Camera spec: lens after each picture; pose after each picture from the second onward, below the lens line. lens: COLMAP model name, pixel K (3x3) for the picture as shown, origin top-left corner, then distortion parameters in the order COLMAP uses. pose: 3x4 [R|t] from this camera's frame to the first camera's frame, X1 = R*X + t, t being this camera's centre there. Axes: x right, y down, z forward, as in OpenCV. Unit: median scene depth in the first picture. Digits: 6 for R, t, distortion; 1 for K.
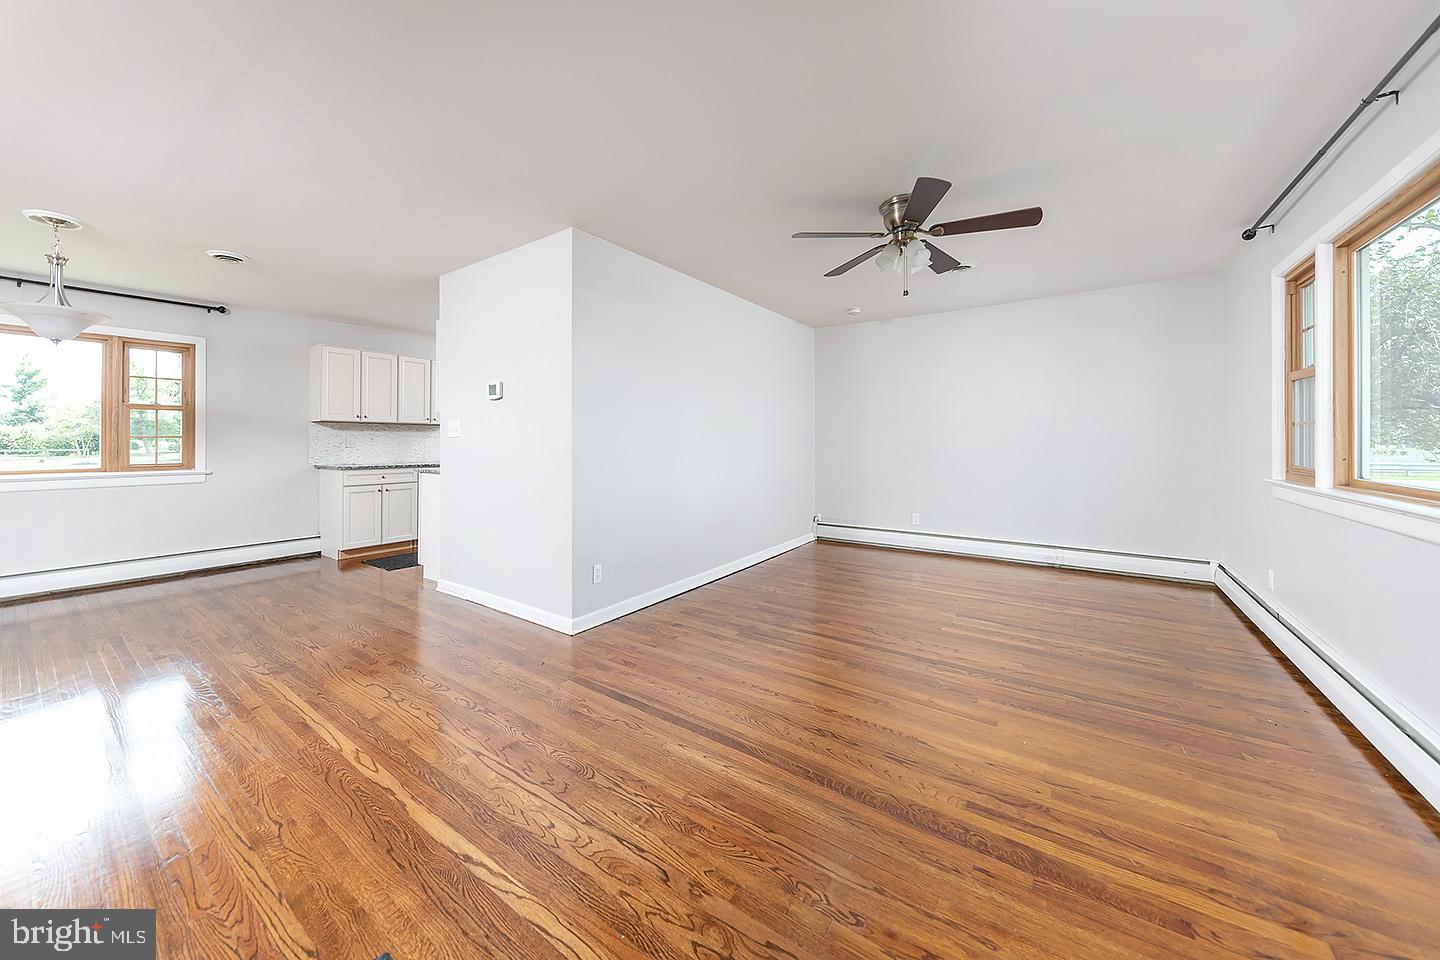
lens RADIAL K [[518.4, 0, 719.5], [0, 518.4, 436.3], [0, 0, 1]] dist [-0.000471, -0.000164]
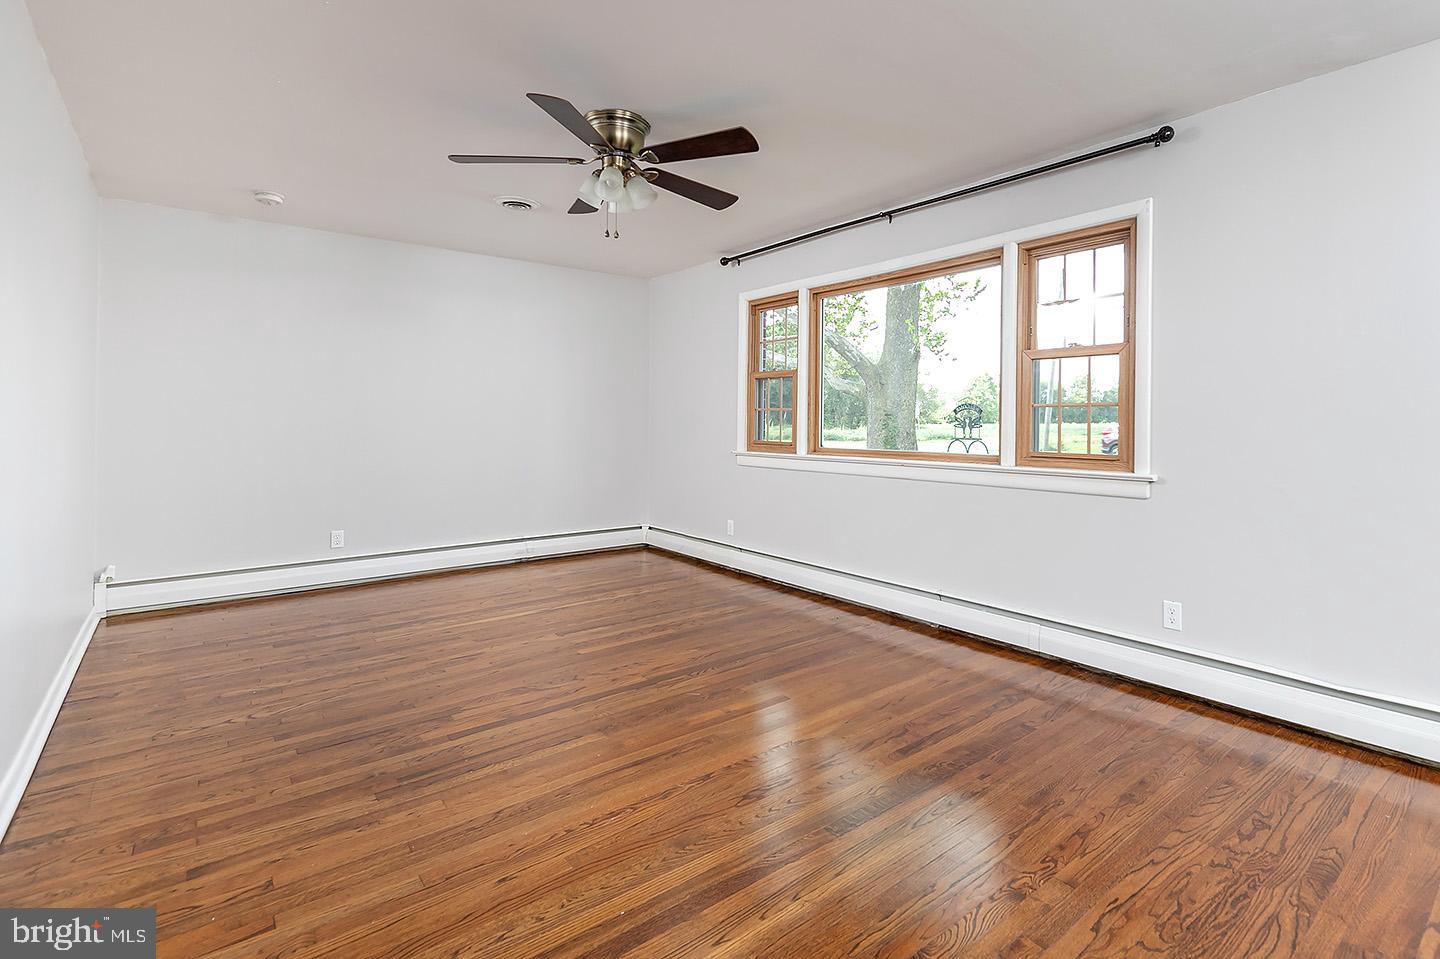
lens RADIAL K [[654.1, 0, 720.3], [0, 654.1, 418.6], [0, 0, 1]] dist [0.017051, -0.007798]
pose [[0.290405, 0.007161, 0.956877, -0.639124], [-0.011668, 0.999924, -0.003942, 0.007406], [-0.956833, -0.010020, 0.290466, 0.638579]]
